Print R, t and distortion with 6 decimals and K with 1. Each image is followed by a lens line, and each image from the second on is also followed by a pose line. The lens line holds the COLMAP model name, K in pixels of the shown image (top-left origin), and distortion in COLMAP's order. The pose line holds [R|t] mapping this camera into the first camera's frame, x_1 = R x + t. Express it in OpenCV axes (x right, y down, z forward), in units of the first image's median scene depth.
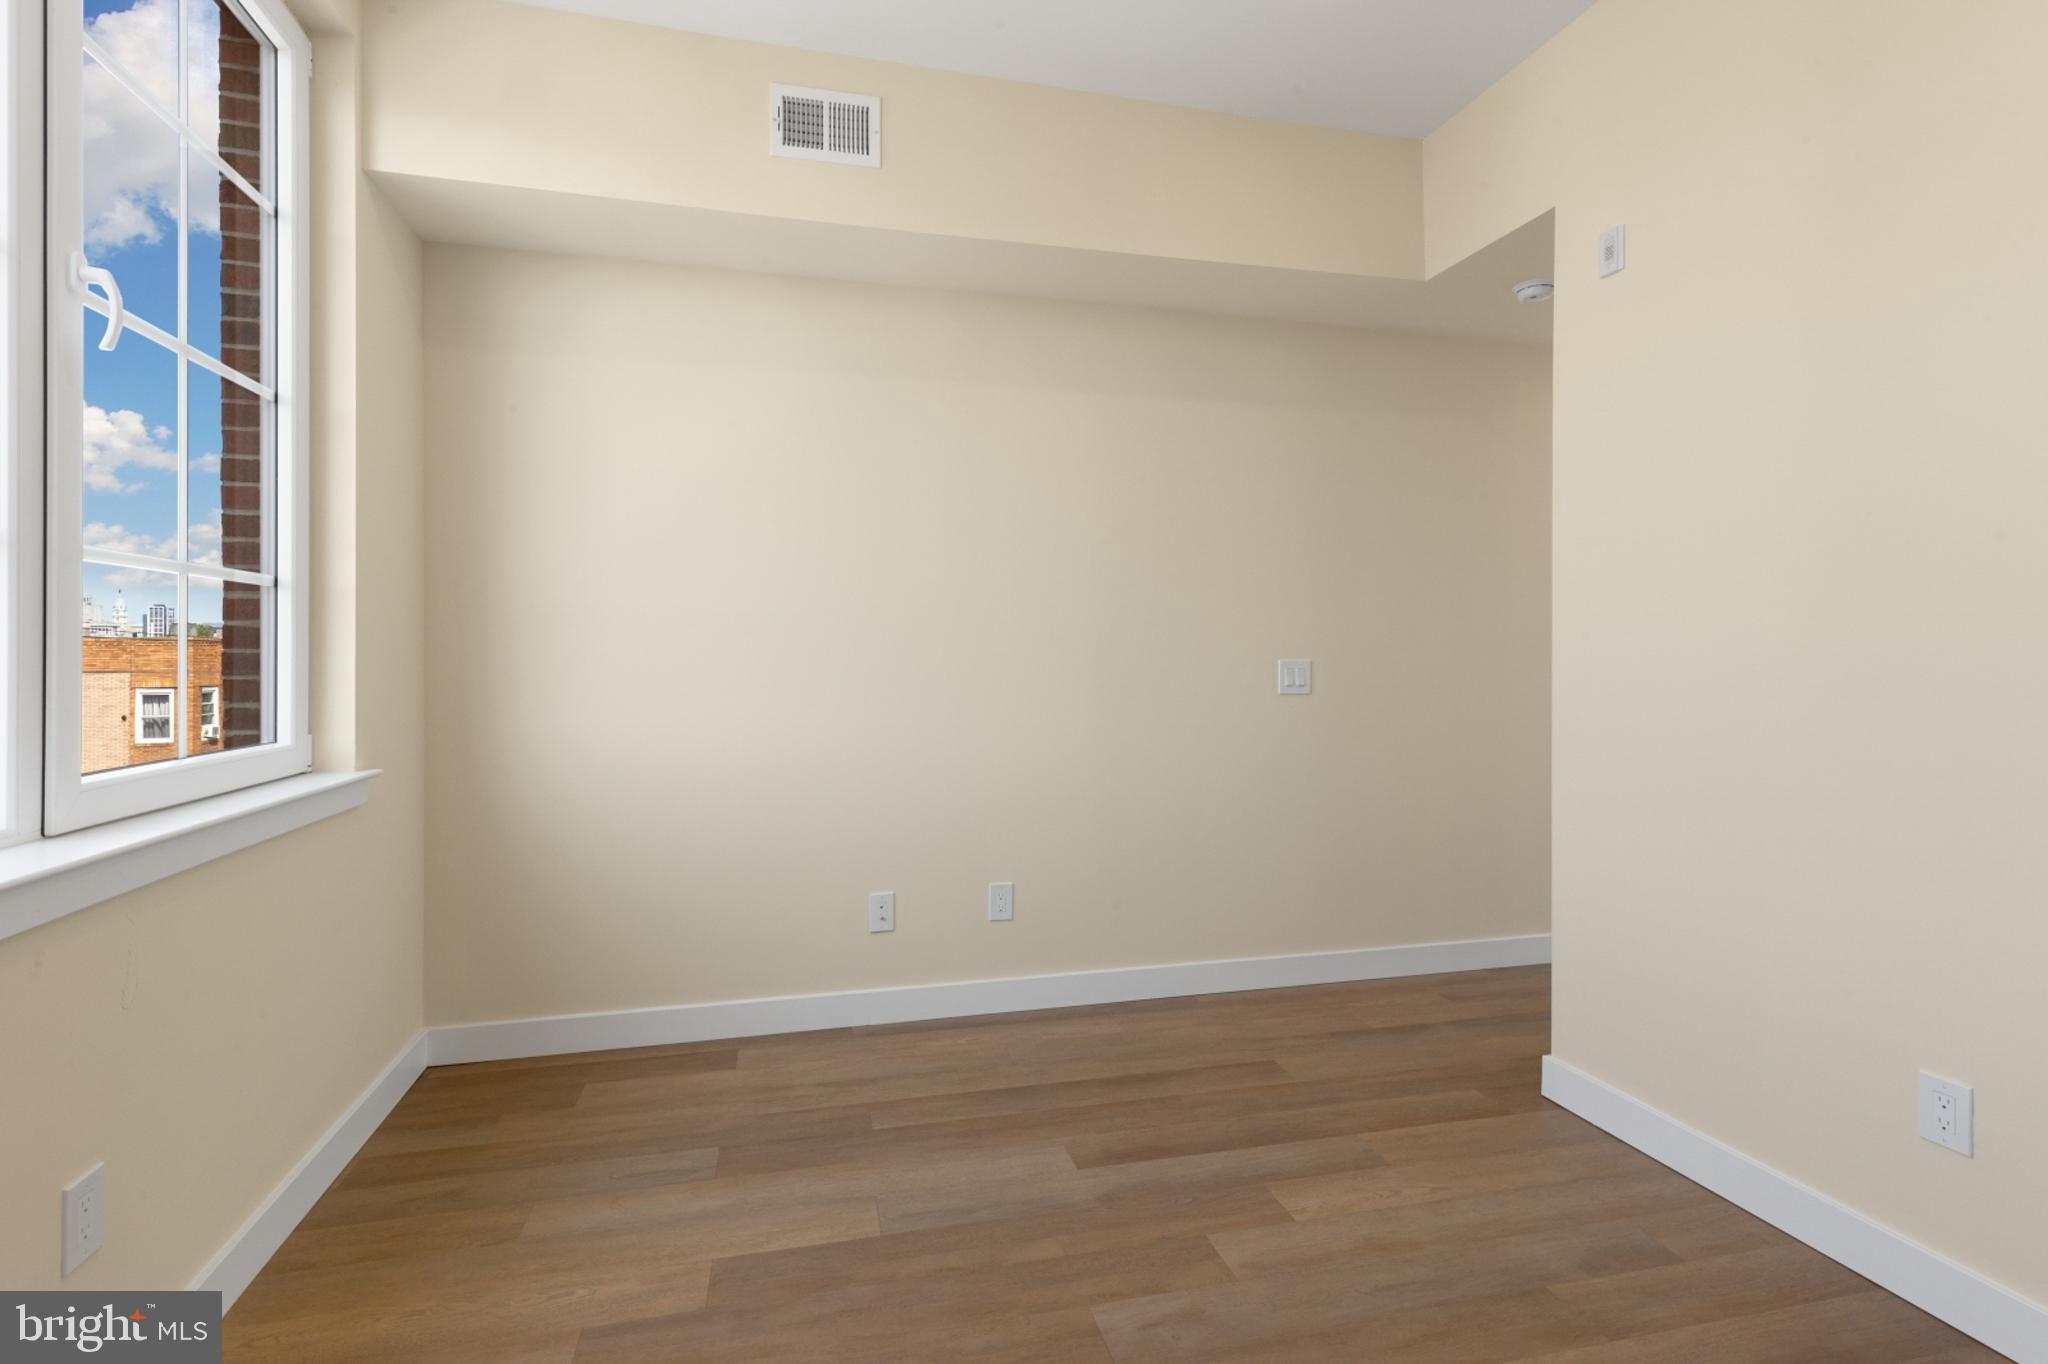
lens RADIAL K [[947.4, 0, 1026.1], [0, 947.4, 661.0], [0, 0, 1]] dist [-0.011175, -0.000301]
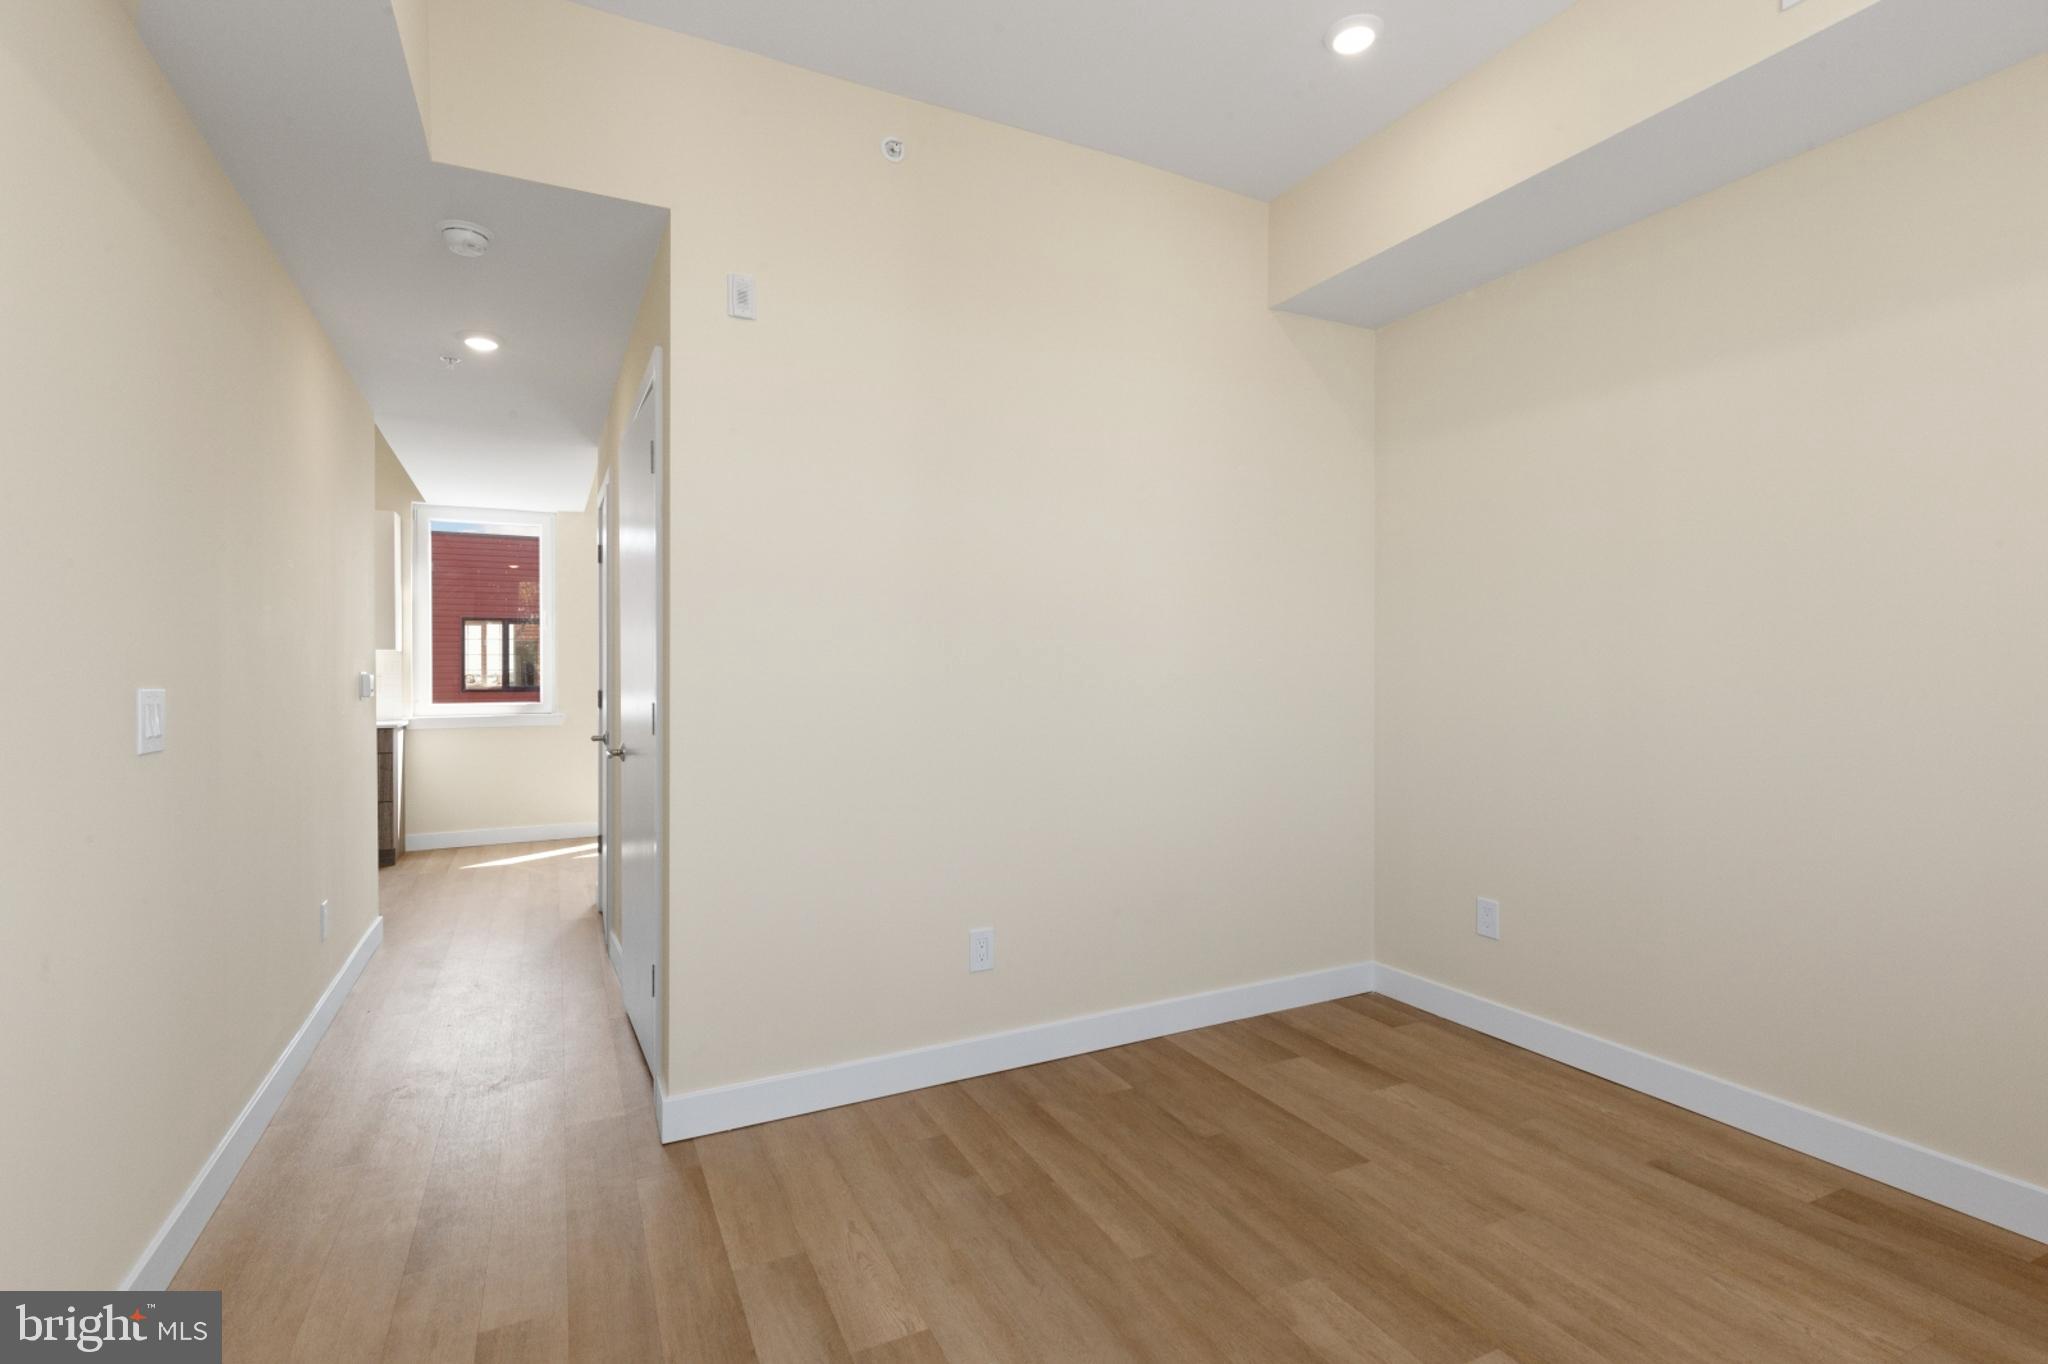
lens RADIAL K [[960.2, 0, 1014.5], [0, 960.2, 646.3], [0, 0, 1]] dist [0.003321, -0.000105]
pose [[-0.201895, 0.025912, 0.979064, -0.574006], [0.007350, 0.999662, -0.024941, -0.006860], [-0.979380, 0.002161, -0.202017, 1.039995]]
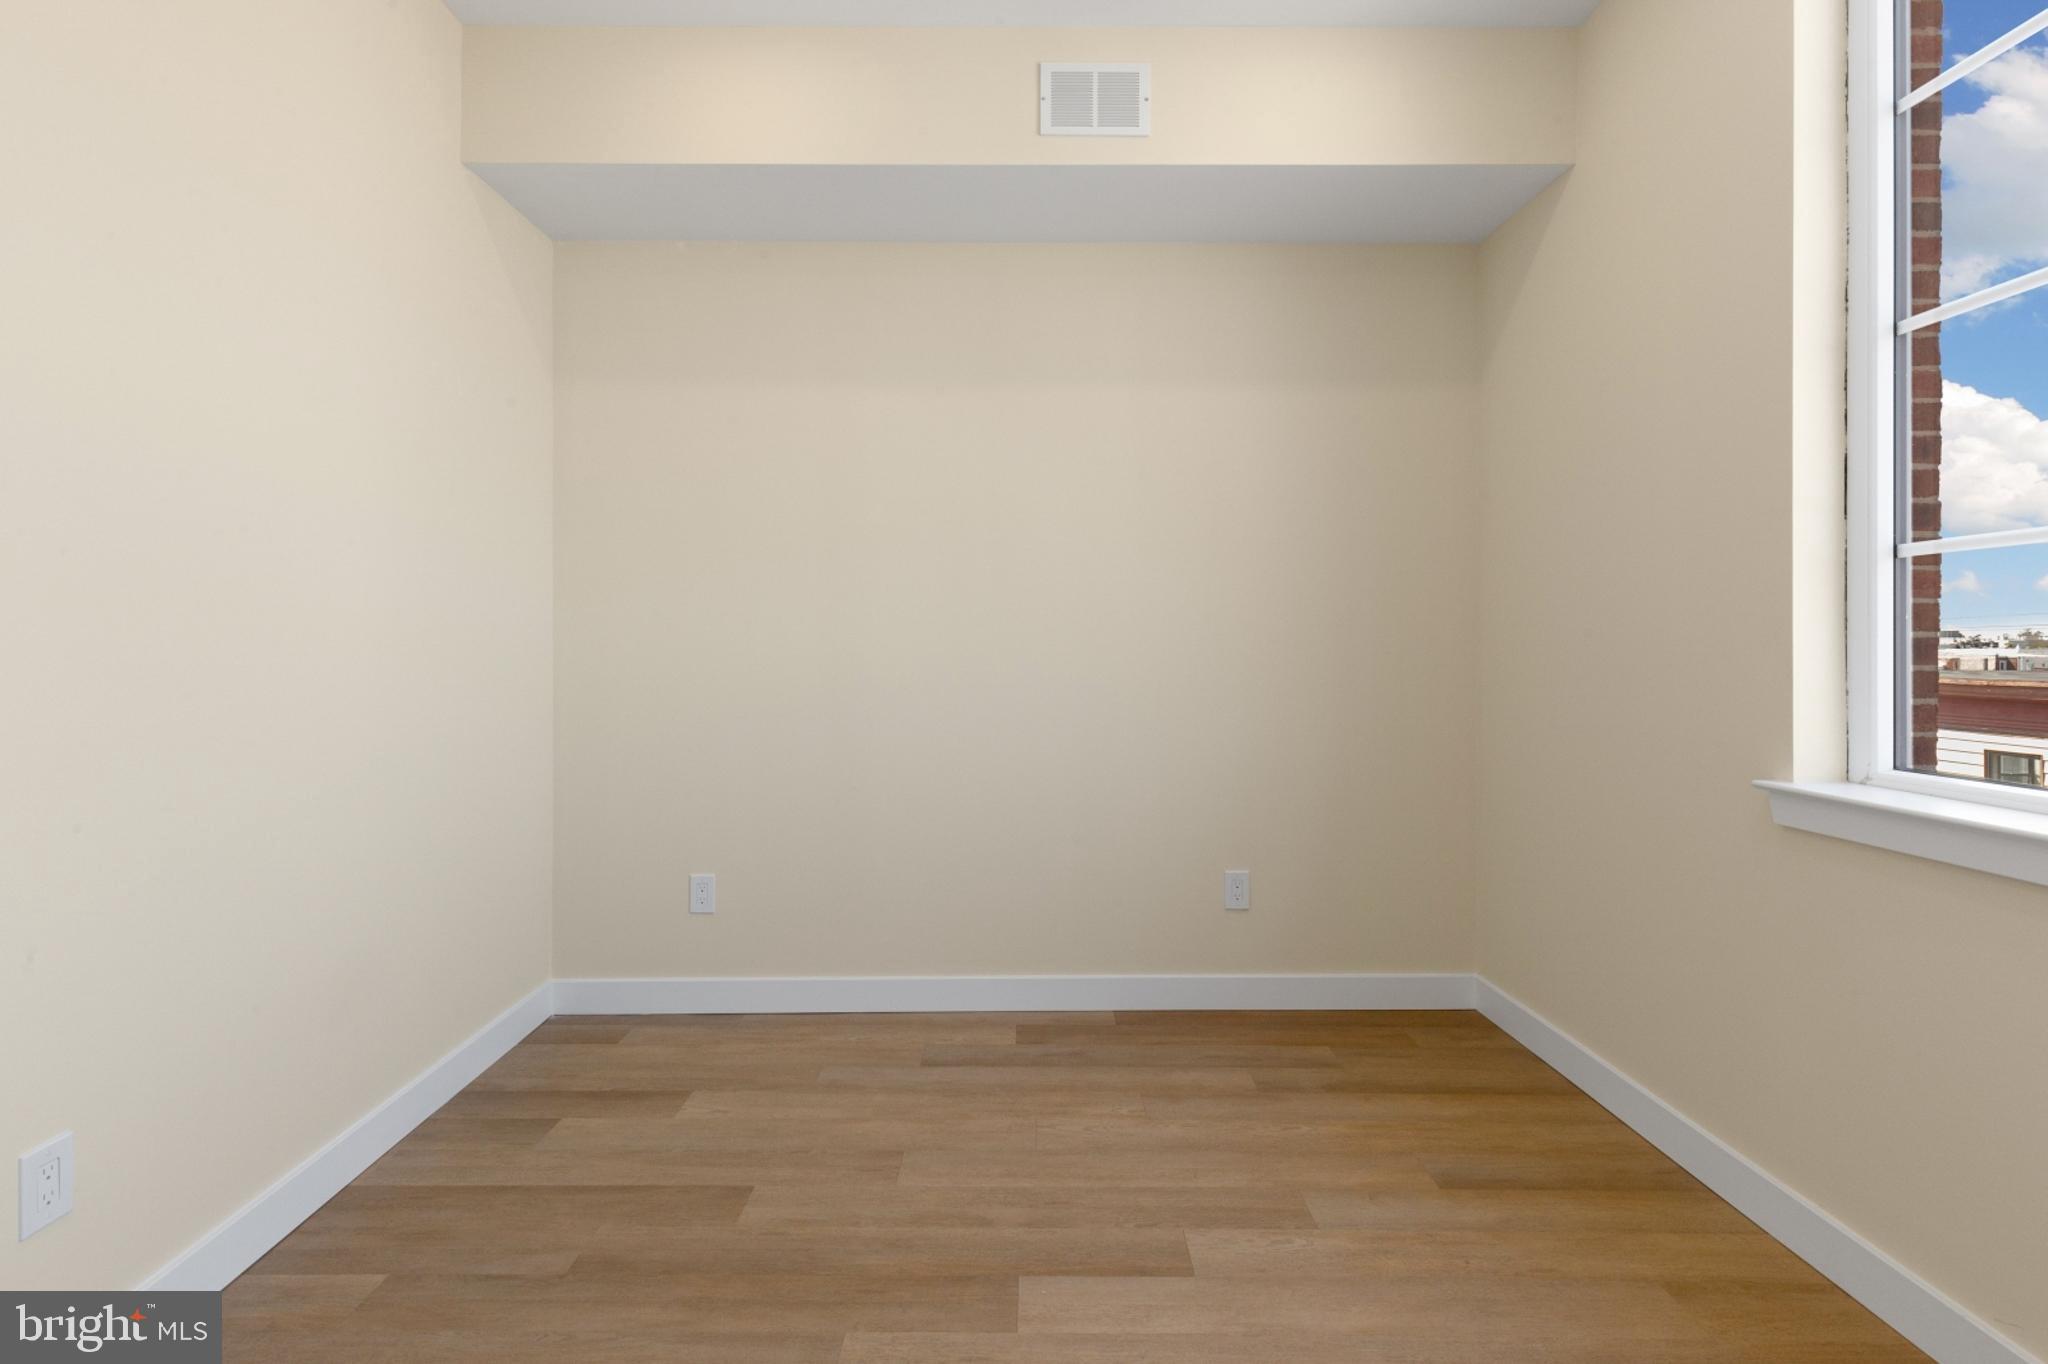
lens RADIAL K [[960.2, 0, 1014.5], [0, 960.2, 646.3], [0, 0, 1]] dist [0.003321, -0.000105]
pose [[-0.966824, 0.000465, 0.255444, -0.068523], [0.003741, 0.999917, 0.012338, -0.010681], [-0.255417, 0.012884, -0.966745, 1.307564]]
